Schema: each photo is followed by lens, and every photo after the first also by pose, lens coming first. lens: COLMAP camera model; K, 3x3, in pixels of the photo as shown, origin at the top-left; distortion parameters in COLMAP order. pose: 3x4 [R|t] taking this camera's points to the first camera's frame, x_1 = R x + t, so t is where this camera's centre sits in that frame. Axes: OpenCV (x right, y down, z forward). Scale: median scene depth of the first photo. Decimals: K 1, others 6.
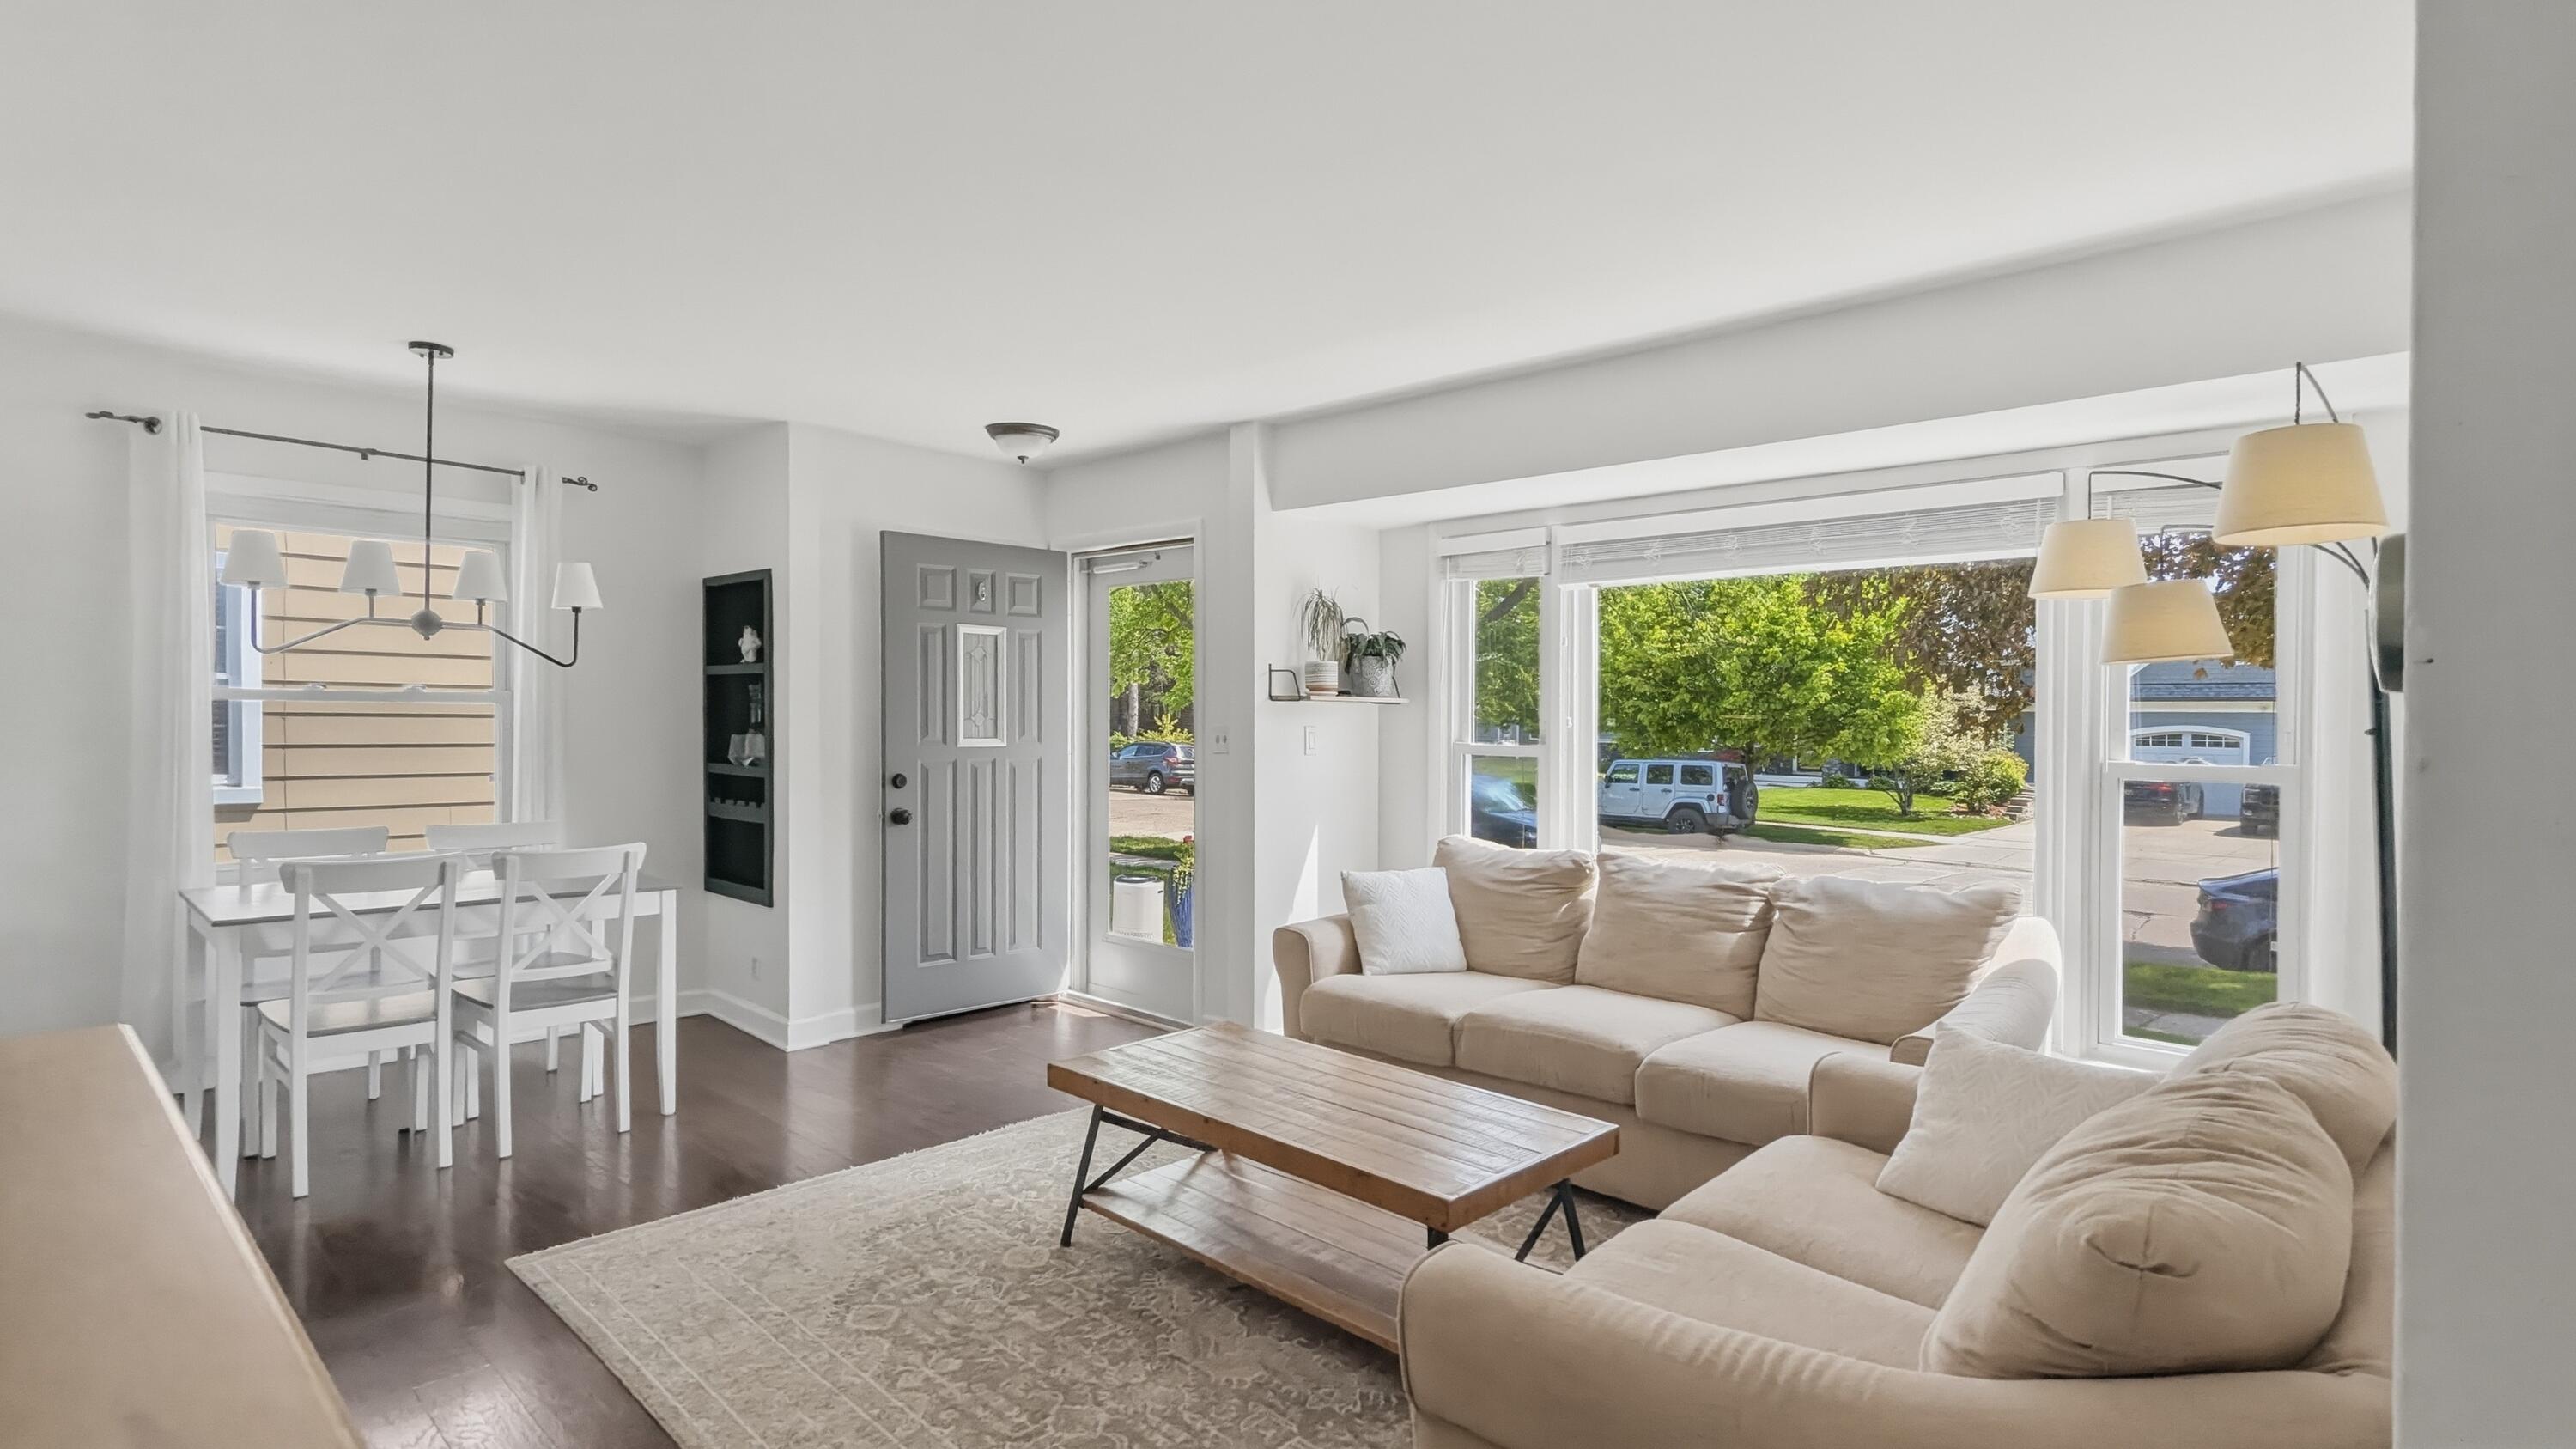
lens RADIAL K [[1295.7, 0, 1282.1], [0, 1295.7, 741.1], [0, 0, 1]] dist [-0.002450, -0.000194]
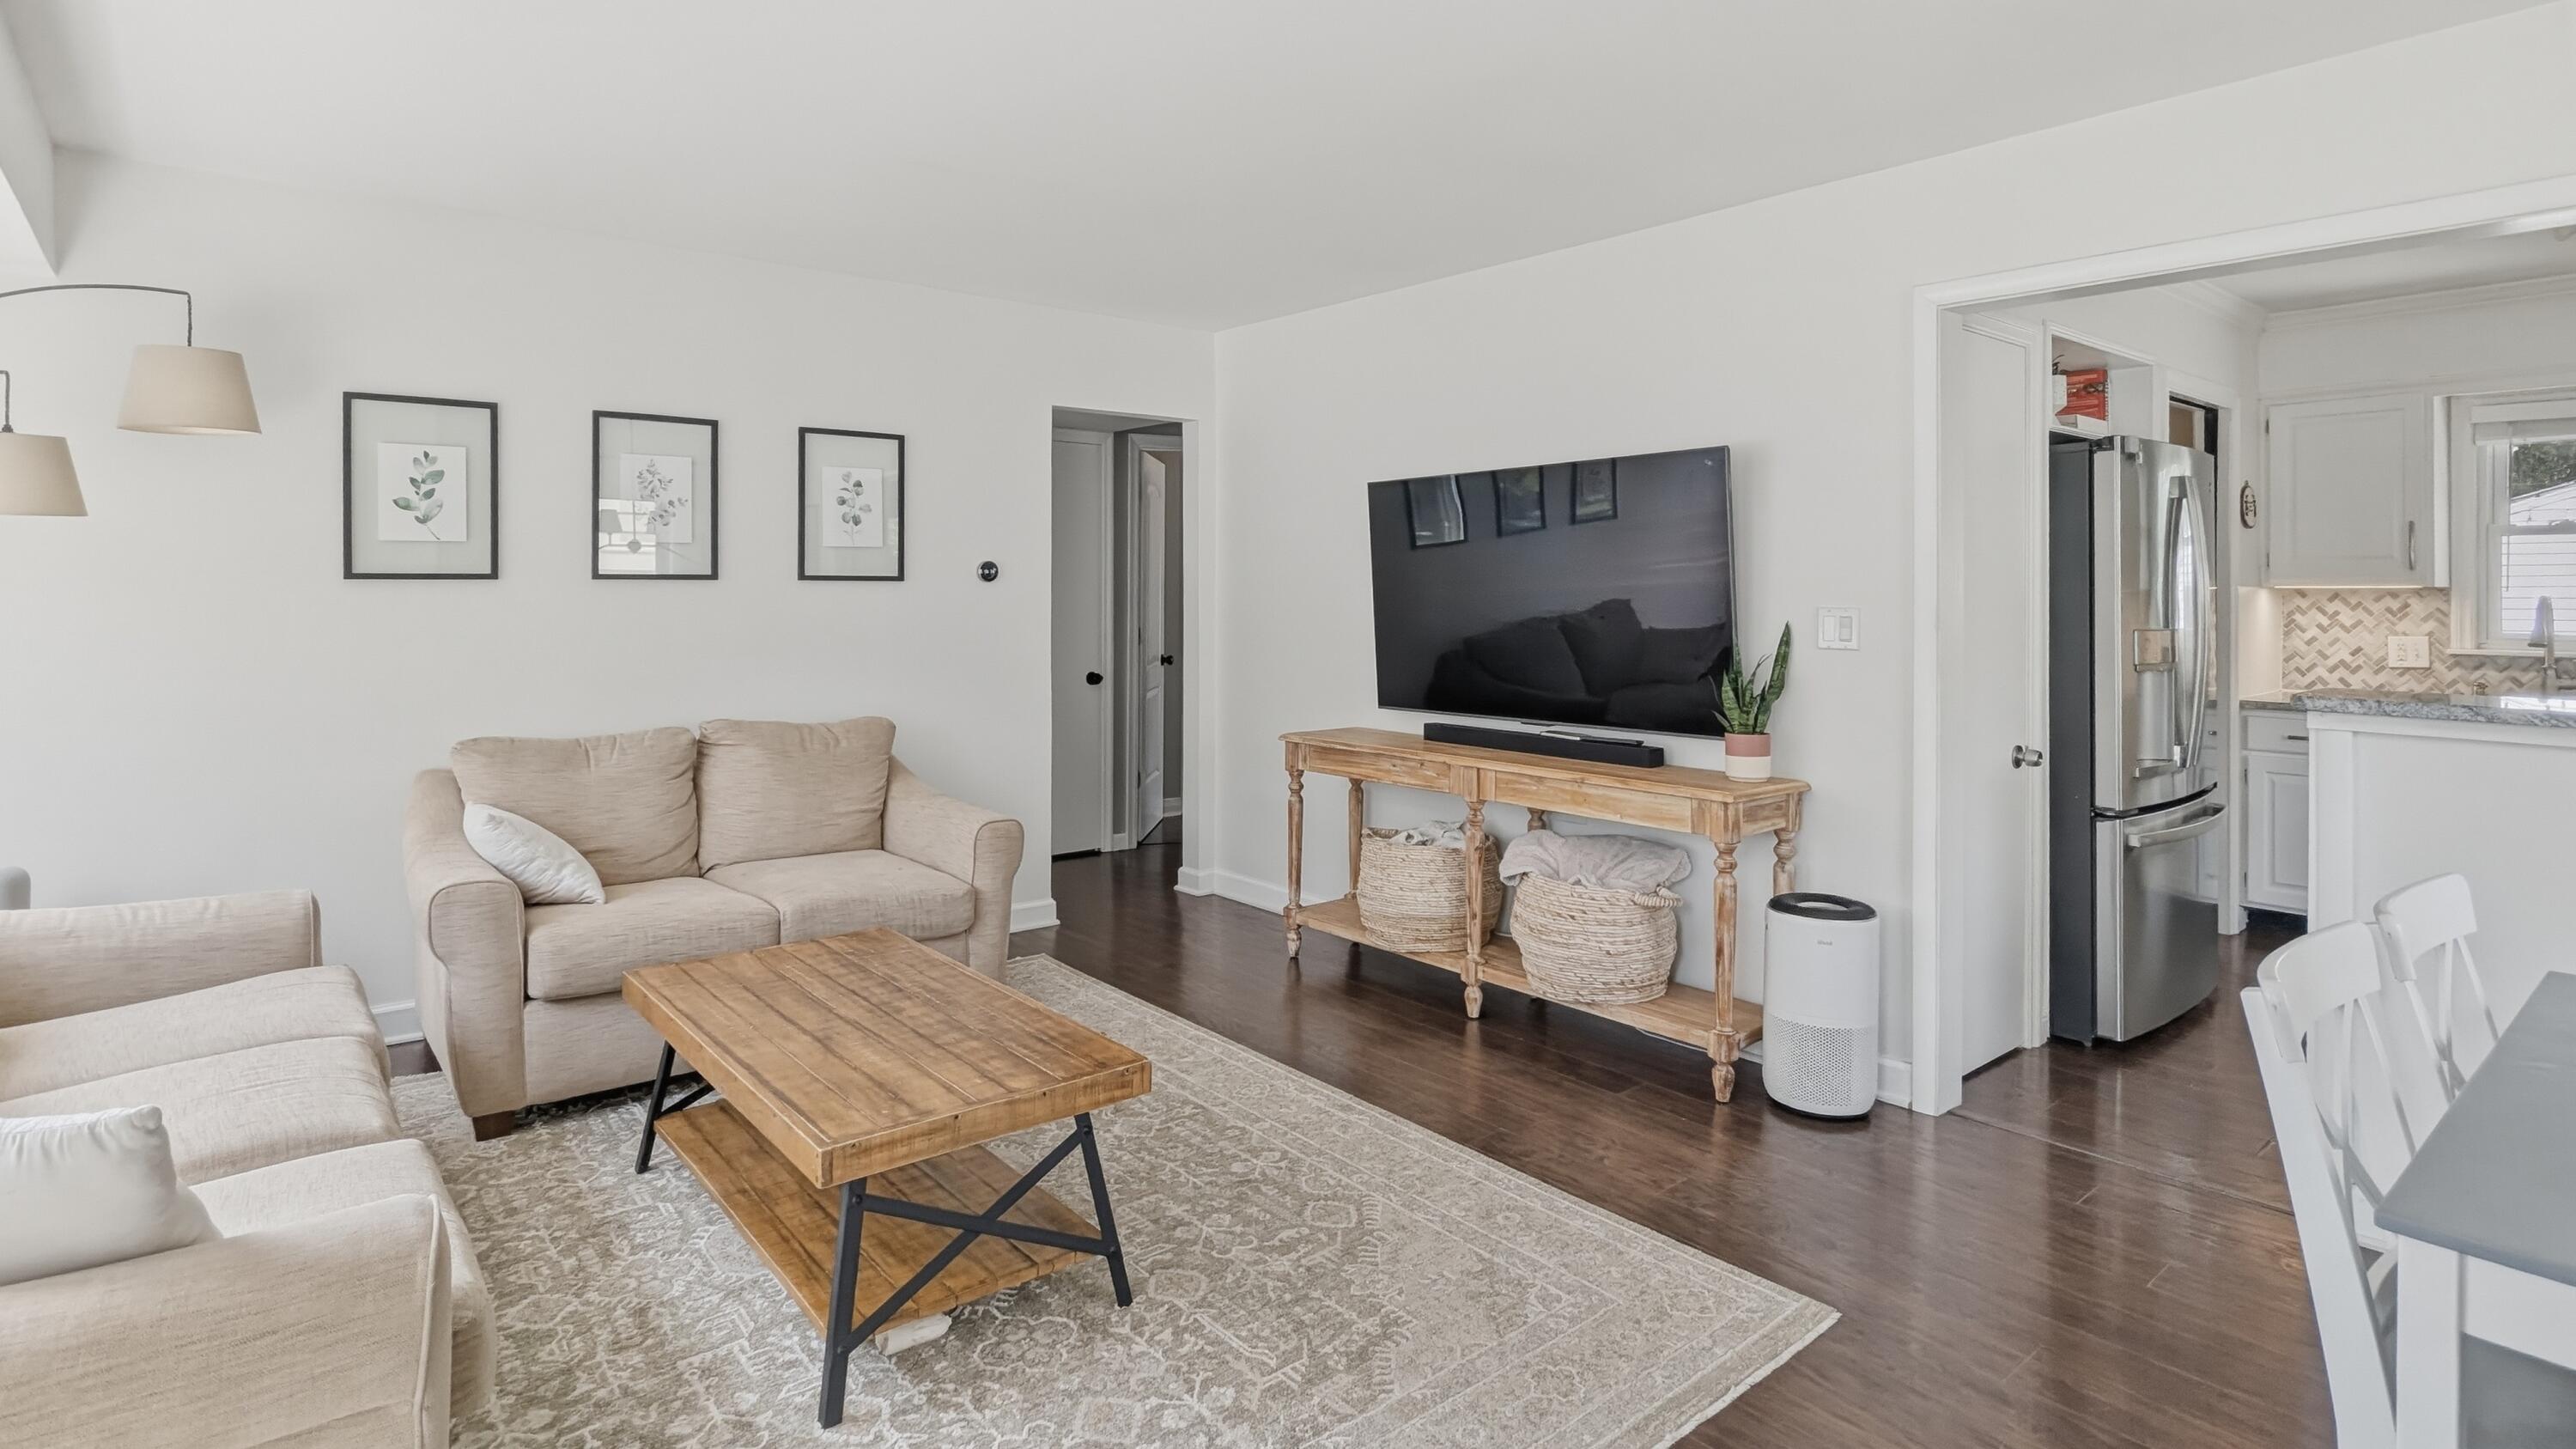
lens RADIAL K [[1279.3, 0, 1280.9], [0, 1279.3, 635.7], [0, 0, 1]] dist [0.000905, 0.000189]
pose [[-0.994644, -0.025117, 0.100257, -0.230967], [-0.018989, 0.997919, 0.061618, -0.032122], [-0.101596, 0.059384, -0.993052, 1.226080]]
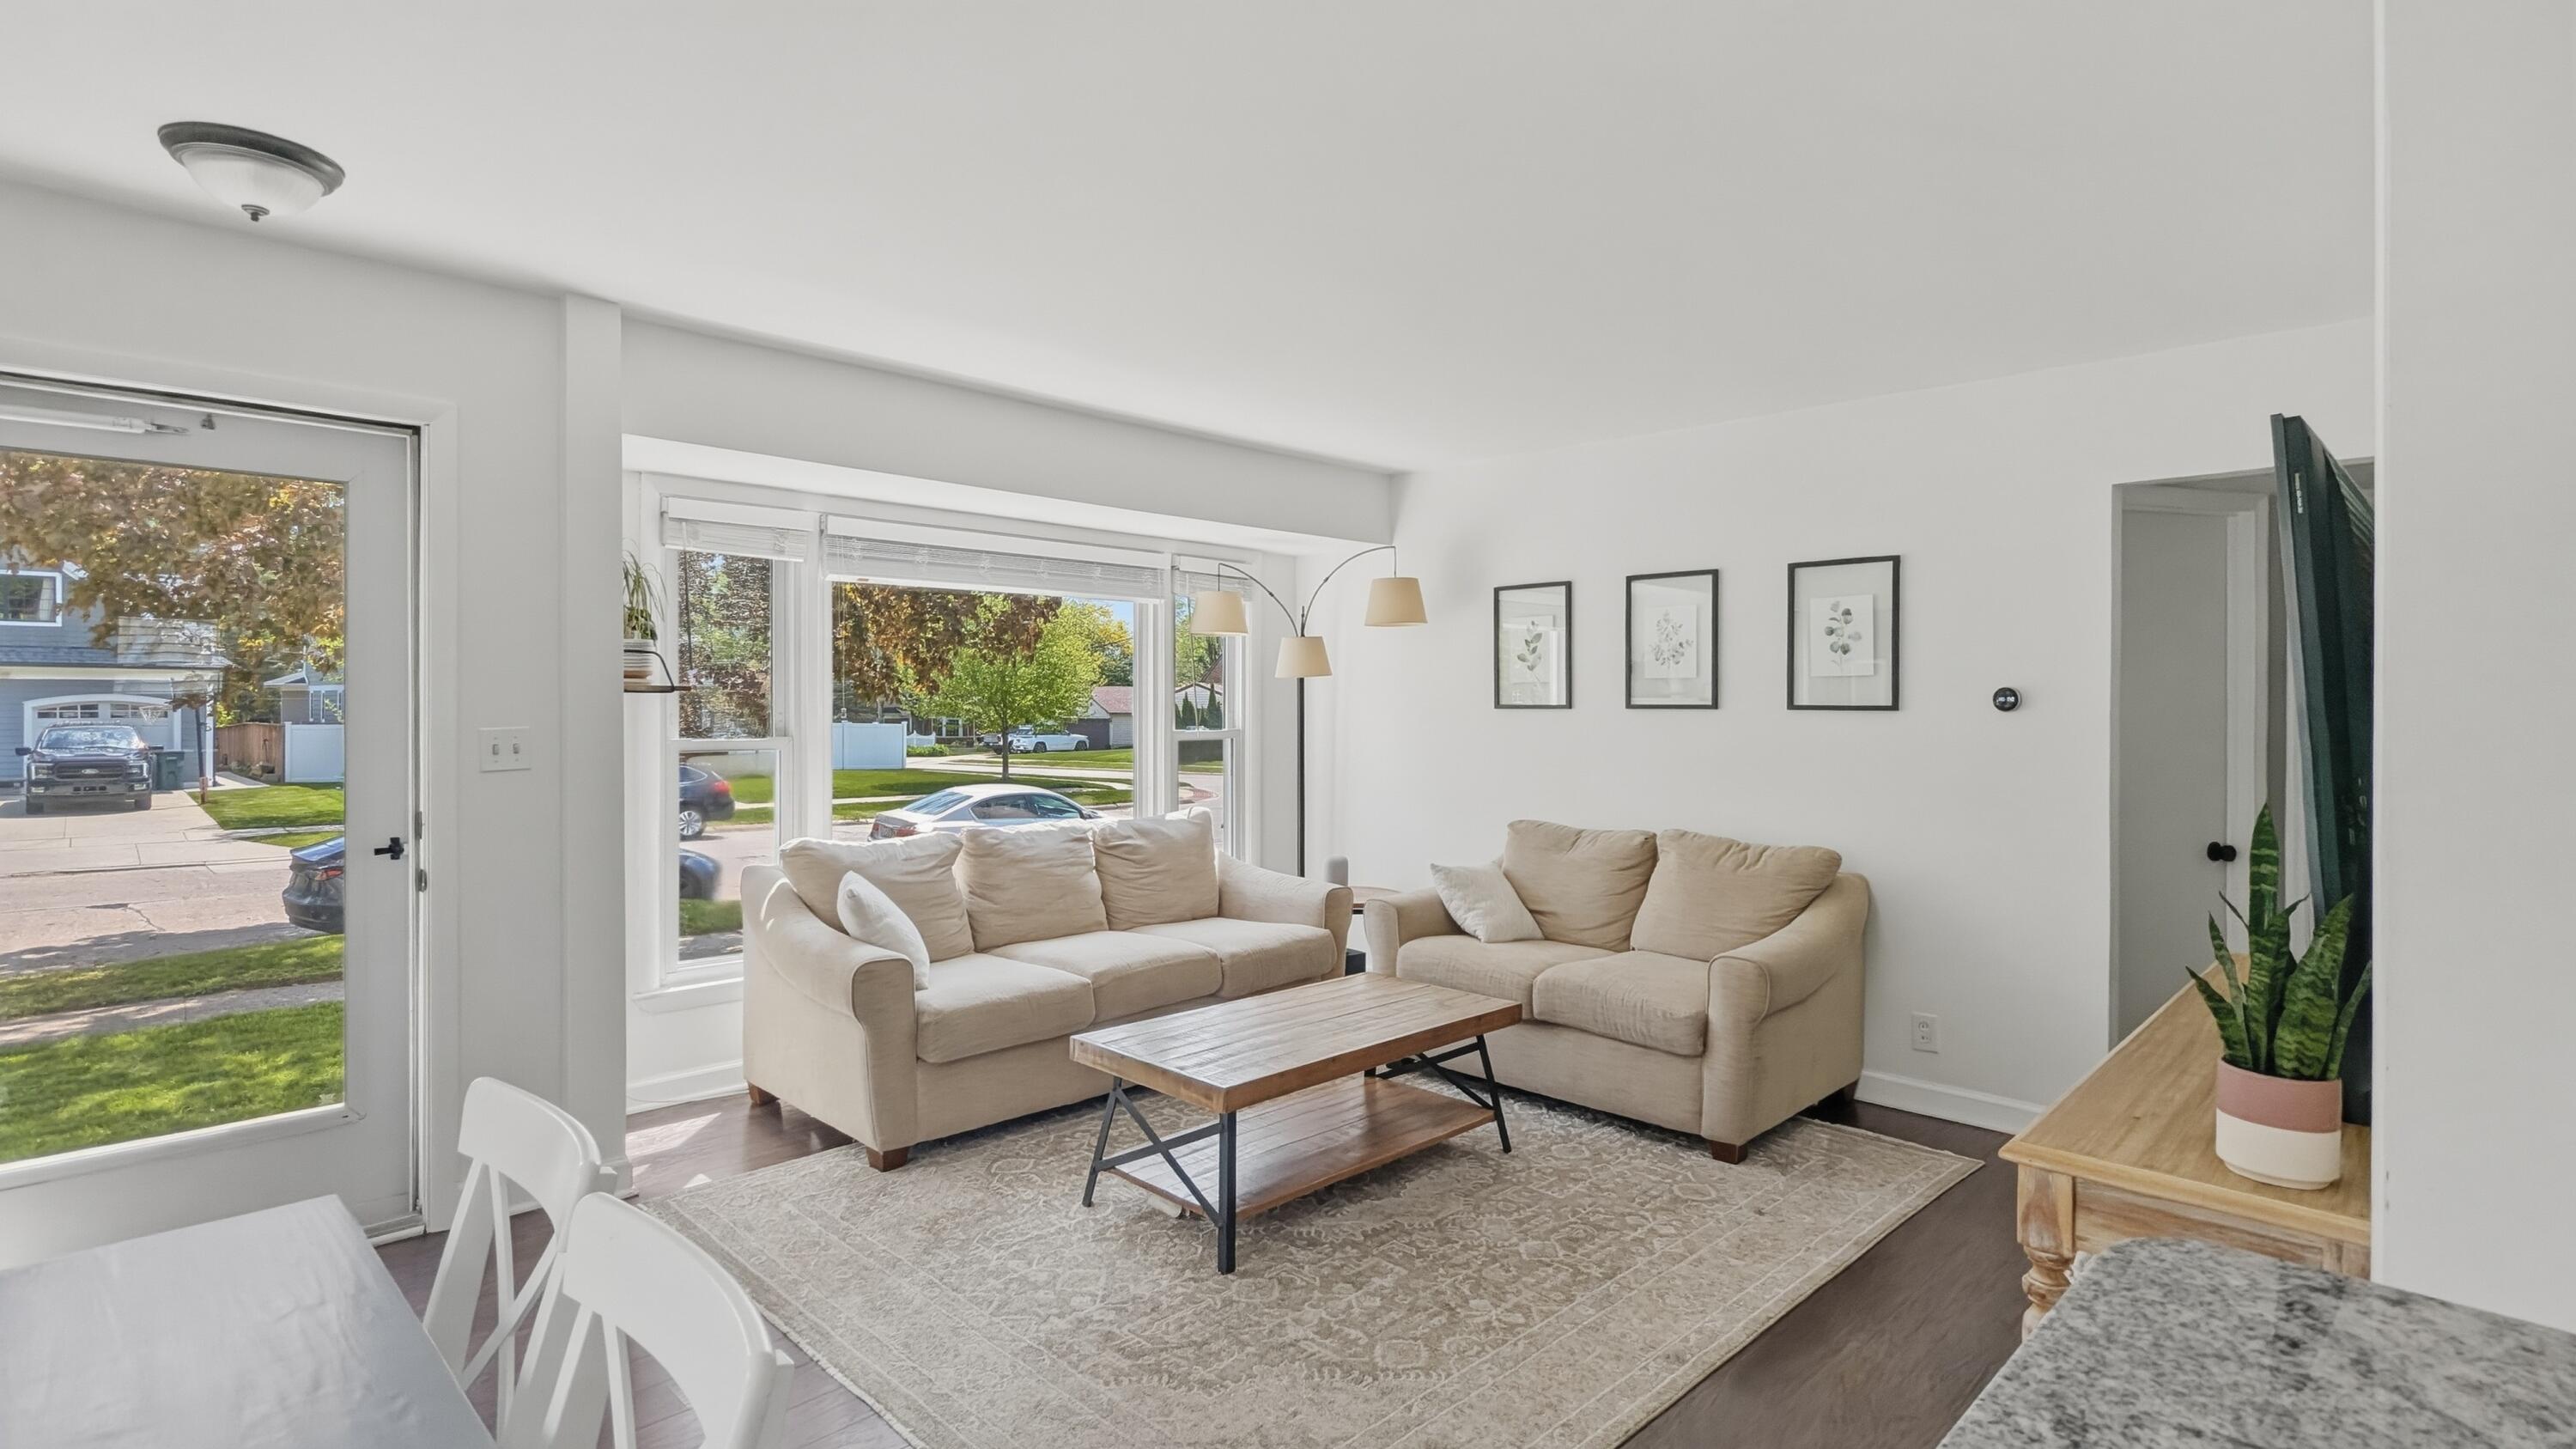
lens RADIAL K [[1250.9, 0, 1288.0], [0, 1250.9, 724.5], [0, 0, 1]] dist [0.000009, -0.000028]
pose [[0.001394, -0.031233, 0.999511, -0.776113], [0.014096, 0.999413, 0.031210, -0.032273], [-0.999900, 0.014046, 0.001833, 0.680679]]
